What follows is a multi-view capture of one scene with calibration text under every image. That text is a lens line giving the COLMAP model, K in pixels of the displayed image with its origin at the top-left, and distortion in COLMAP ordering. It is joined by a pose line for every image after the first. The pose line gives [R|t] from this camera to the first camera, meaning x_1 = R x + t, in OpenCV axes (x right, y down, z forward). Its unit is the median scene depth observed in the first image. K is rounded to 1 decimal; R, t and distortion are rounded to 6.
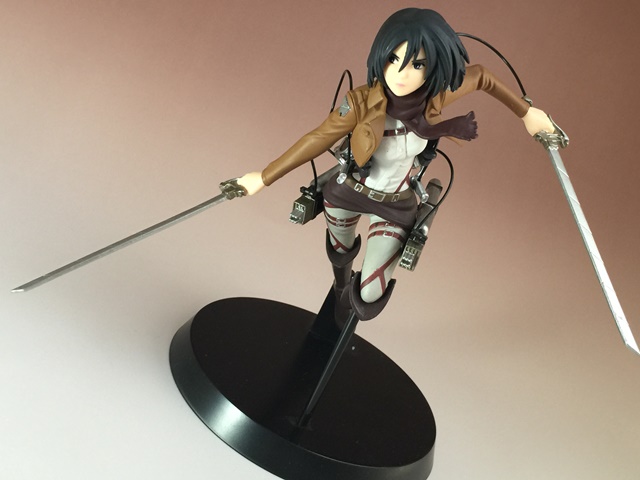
lens RADIAL K [[791.7, 0, 315.7], [0, 791.7, 237.8], [0, 0, 1]] dist [-0.020235, 0.000000]
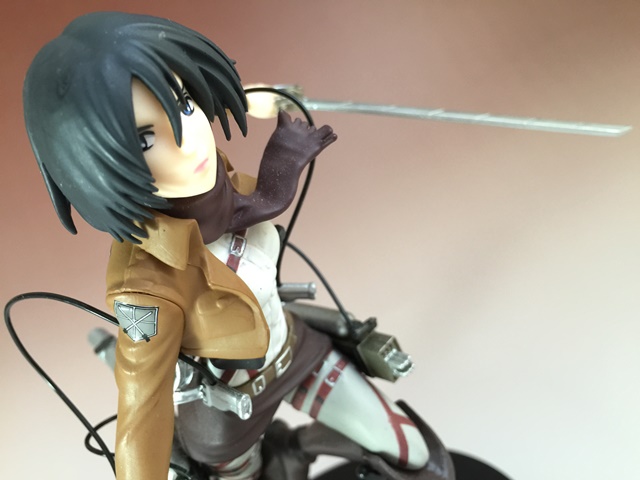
lens RADIAL K [[587.2, 0, 315.1], [0, 587.2, 237.6], [0, 0, 1]] dist [0.036222, 0.000000]
pose [[0.317528, -0.774401, 0.547246, -0.069959], [0.823386, 0.511416, 0.245945, -0.177334], [-0.470331, 0.372501, 0.800020, 0.642805]]
